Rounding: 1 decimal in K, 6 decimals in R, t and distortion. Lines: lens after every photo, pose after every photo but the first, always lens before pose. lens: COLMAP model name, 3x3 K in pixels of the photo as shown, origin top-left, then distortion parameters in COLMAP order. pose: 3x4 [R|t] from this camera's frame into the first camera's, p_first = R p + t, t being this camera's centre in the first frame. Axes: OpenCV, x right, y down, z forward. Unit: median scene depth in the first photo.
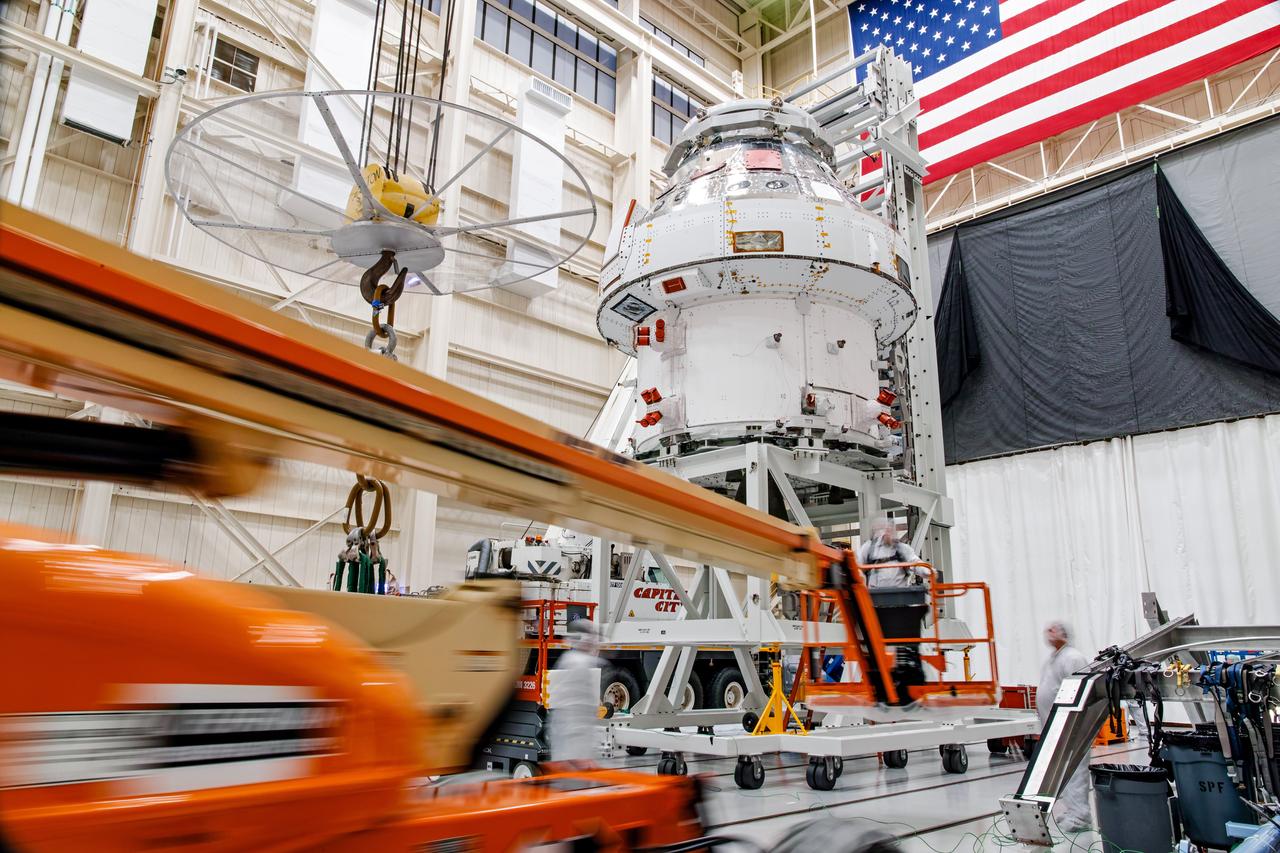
lens RADIAL K [[893.9, 0, 643.0], [0, 893.9, 420.9], [0, 0, 1]] dist [-0.081552, 0.070992]
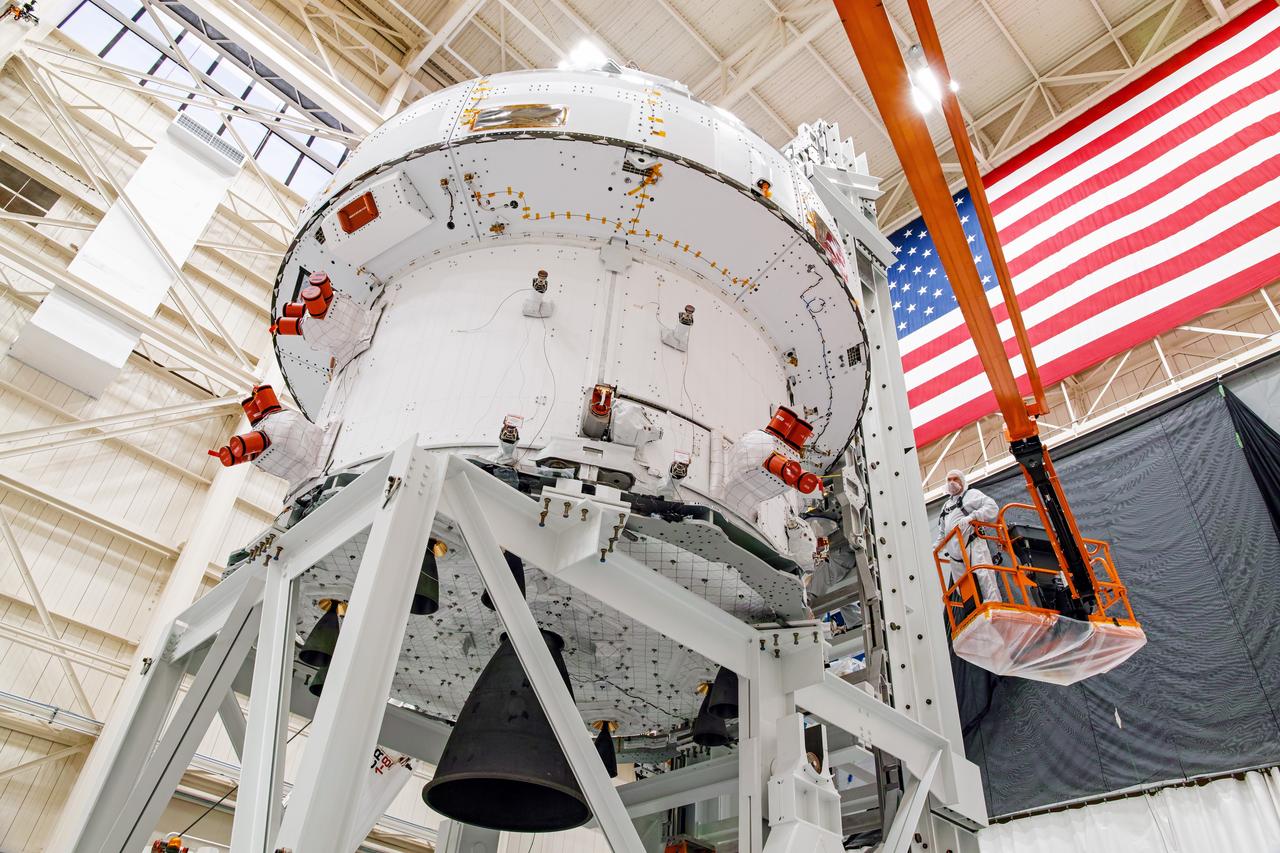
lens RADIAL K [[914.0, 0, 645.4], [0, 914.0, 417.8], [0, 0, 1]] dist [-0.053589, 0.046221]
pose [[0.998754, 0.044388, -0.022806, 0.114850], [-0.049886, 0.900316, -0.432369, 0.088754], [0.001340, 0.432968, 0.901409, 0.319641]]
